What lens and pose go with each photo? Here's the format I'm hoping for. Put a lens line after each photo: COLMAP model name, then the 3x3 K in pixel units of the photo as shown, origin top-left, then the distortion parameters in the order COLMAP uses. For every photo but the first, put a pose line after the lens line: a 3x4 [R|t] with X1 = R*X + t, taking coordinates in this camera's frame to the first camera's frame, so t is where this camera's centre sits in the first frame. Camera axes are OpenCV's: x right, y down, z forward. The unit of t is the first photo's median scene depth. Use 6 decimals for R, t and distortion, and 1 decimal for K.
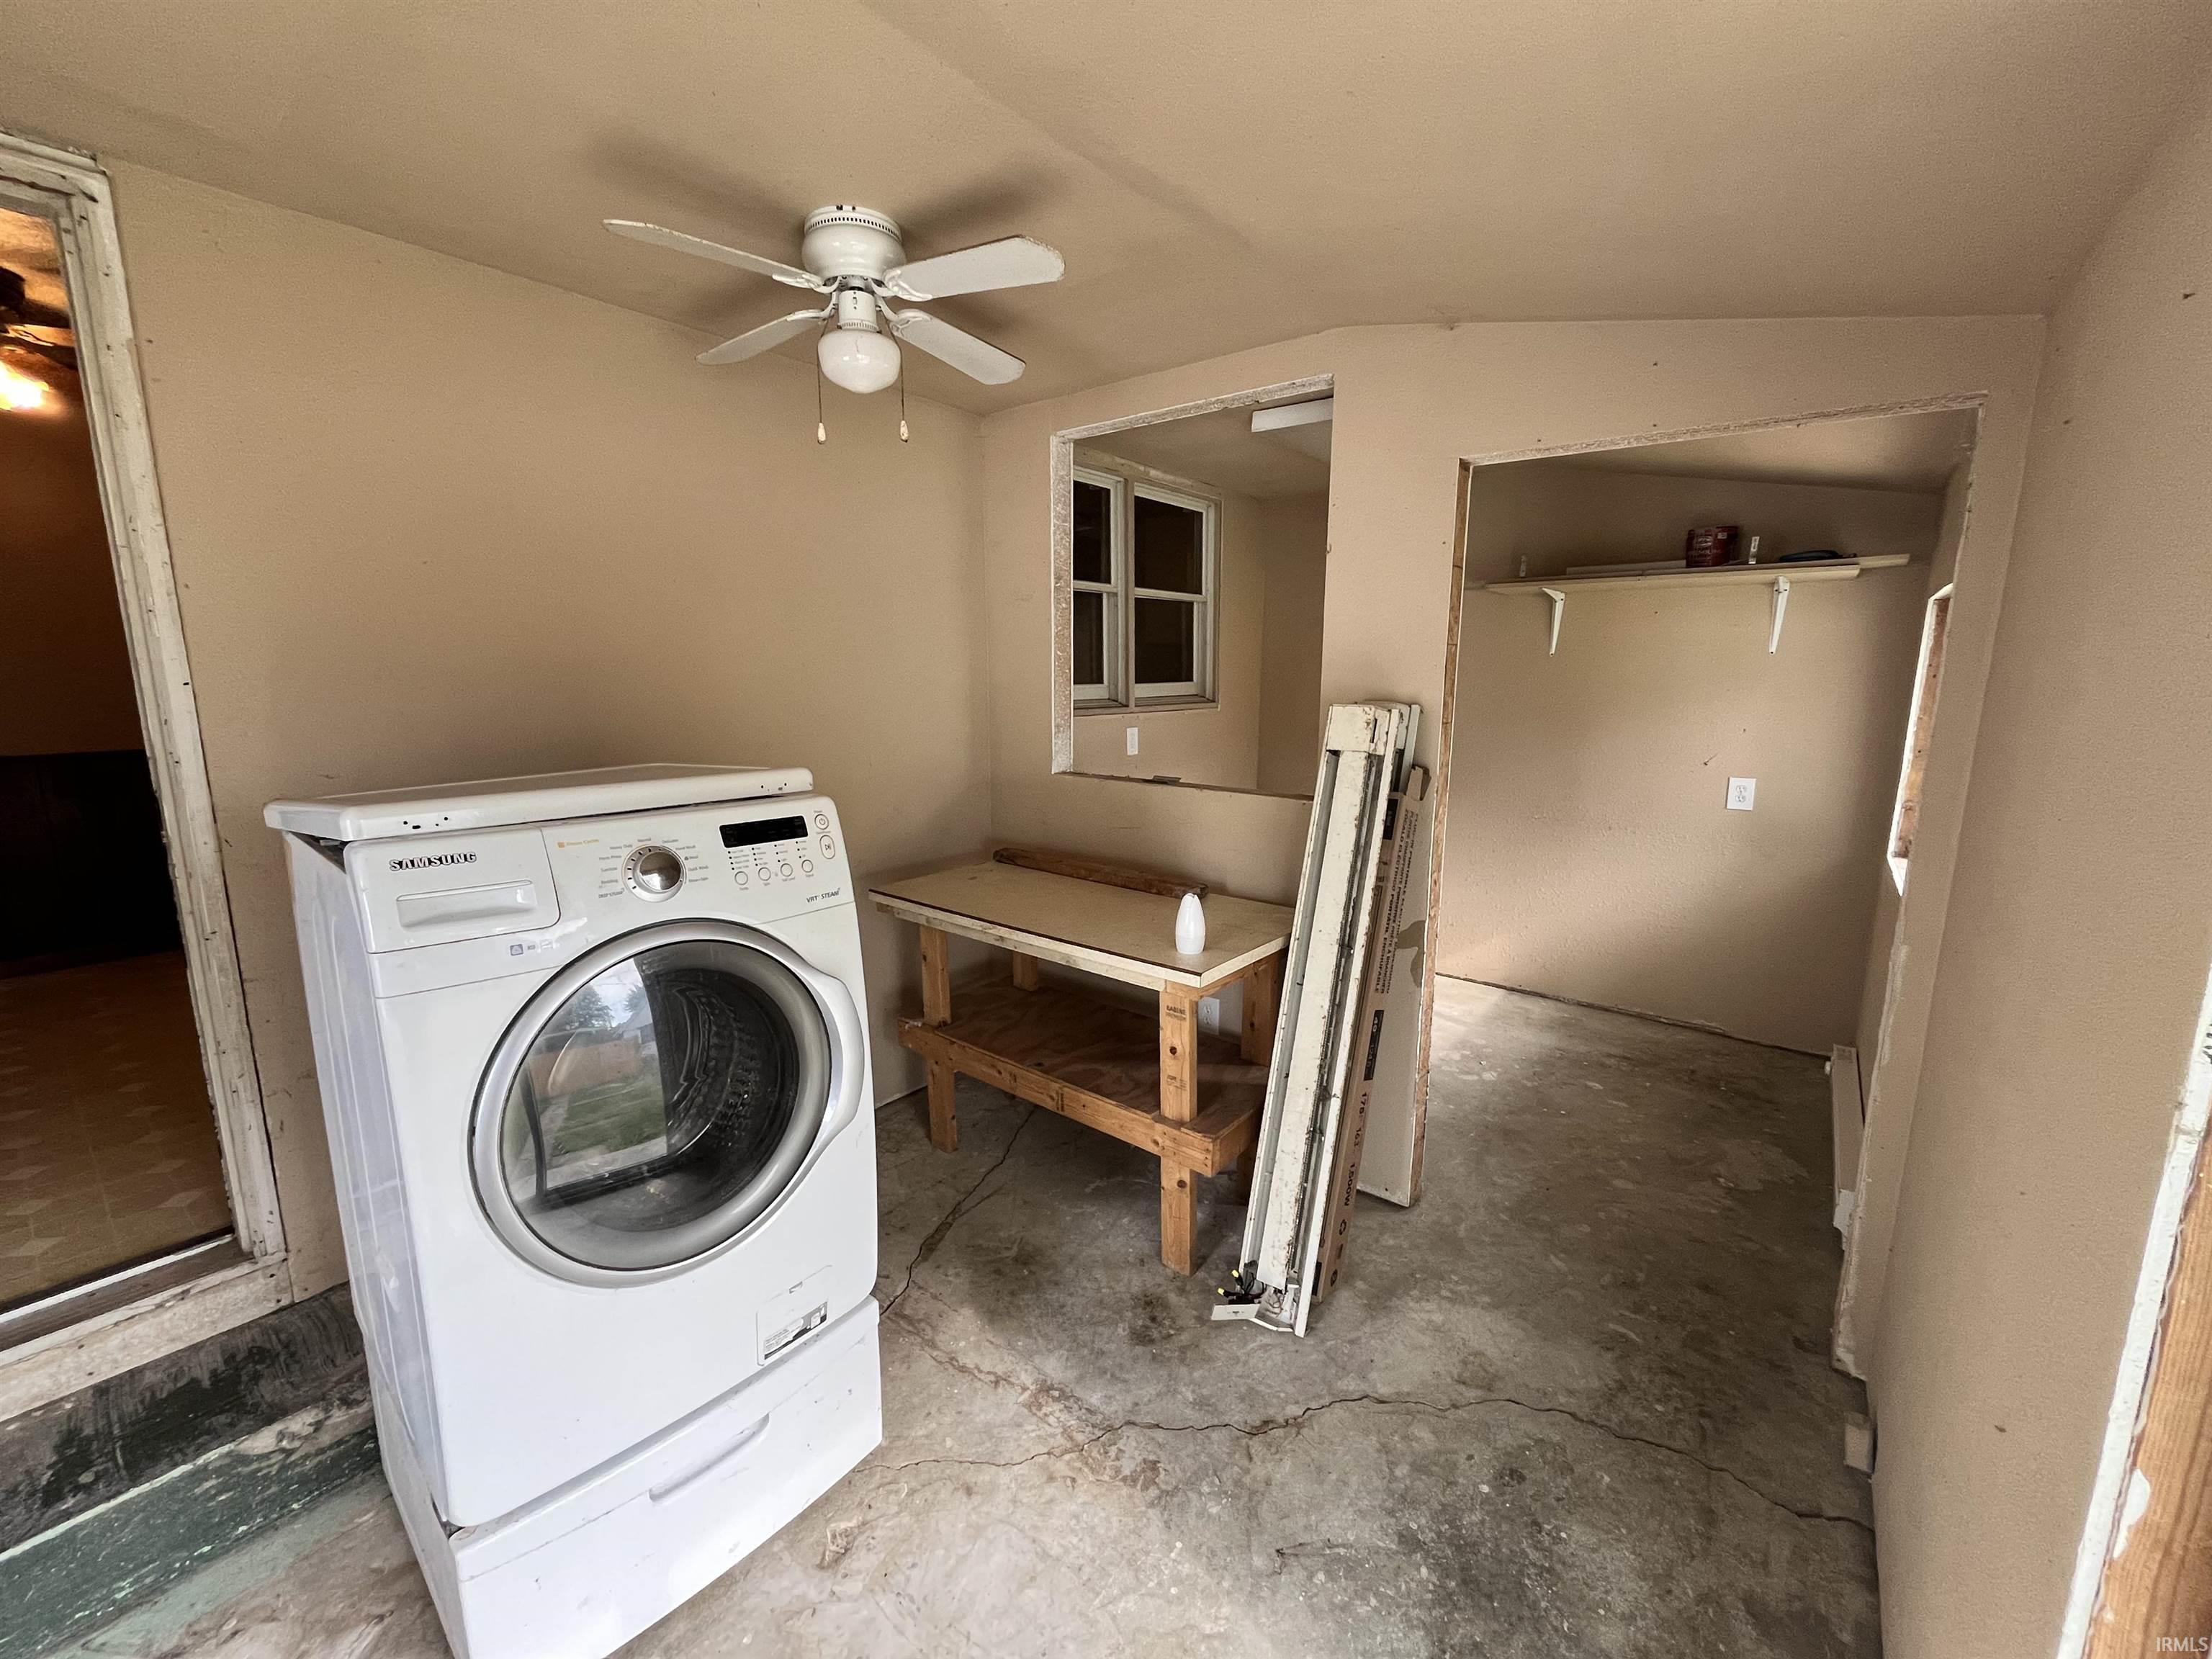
lens RADIAL K [[899.4, 0, 1106.0], [0, 899.4, 829.5], [0, 0, 1]] dist [-0.004775, 0.000943]
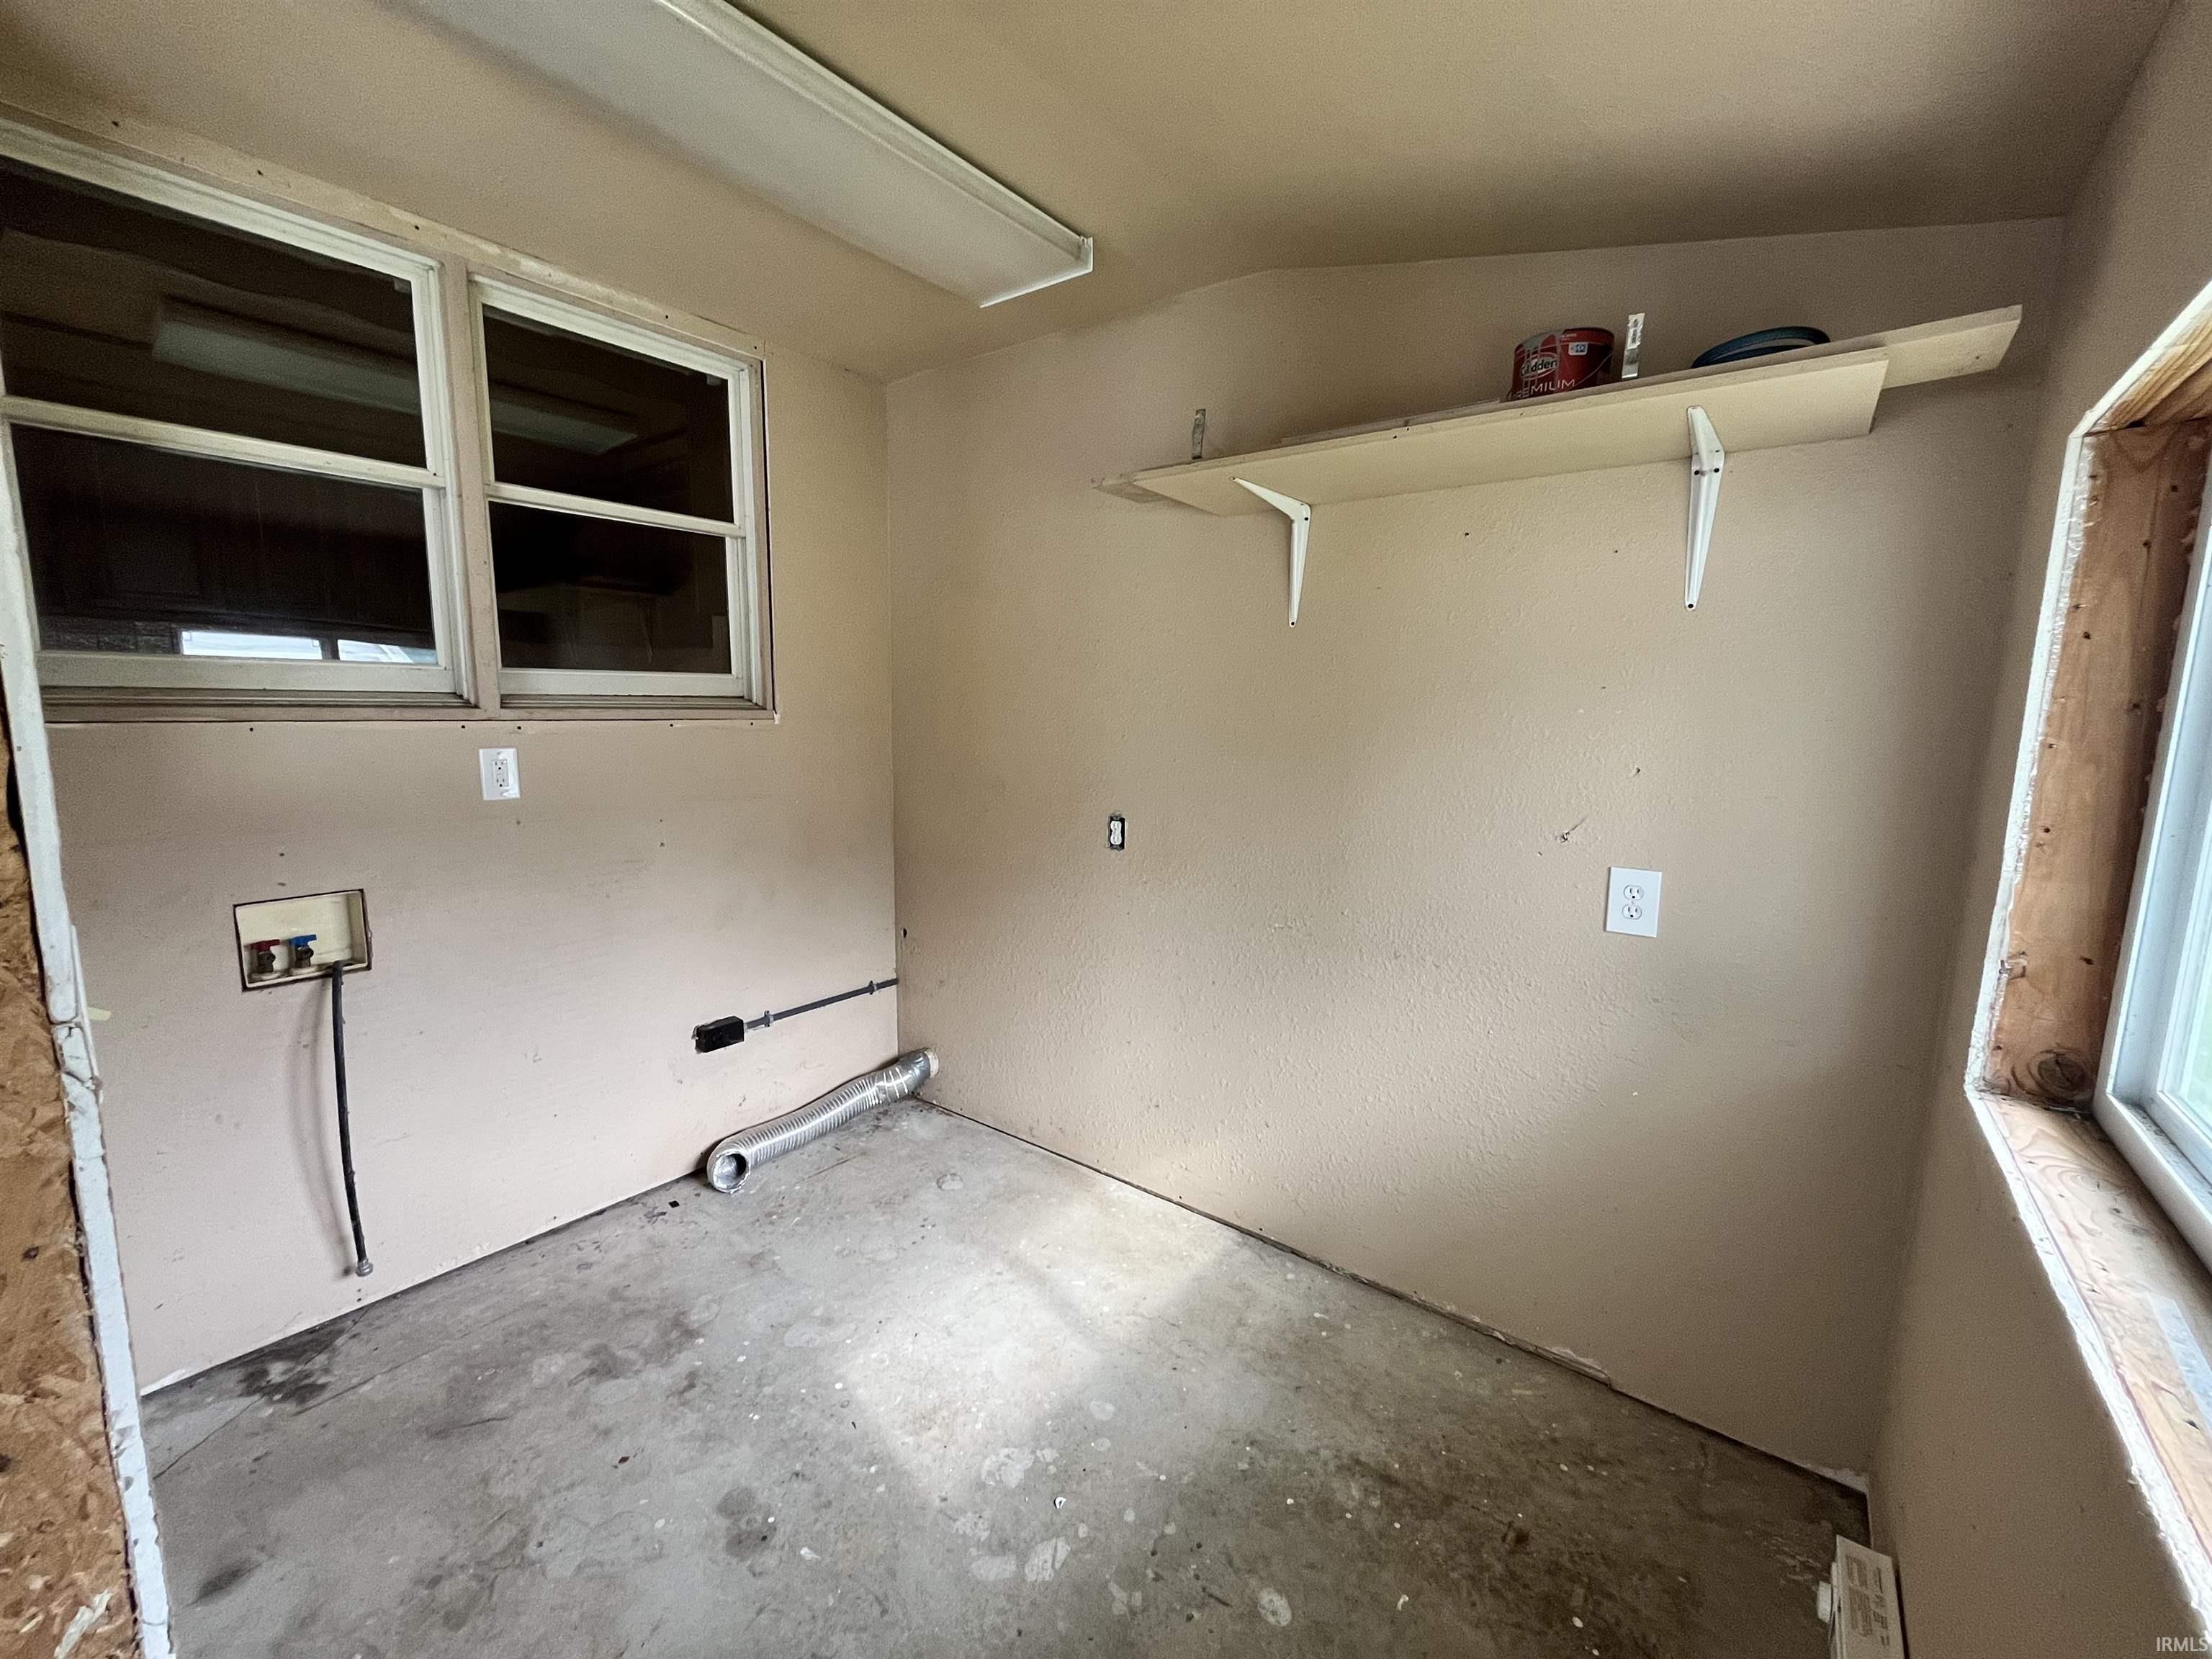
lens RADIAL K [[899.4, 0, 1106.0], [0, 899.4, 829.5], [0, 0, 1]] dist [-0.004775, 0.000943]
pose [[0.999783, 0.013891, 0.015542, 0.415930], [-0.013320, 0.999254, -0.036244, -0.057232], [-0.016034, 0.036029, 0.999222, 0.521276]]
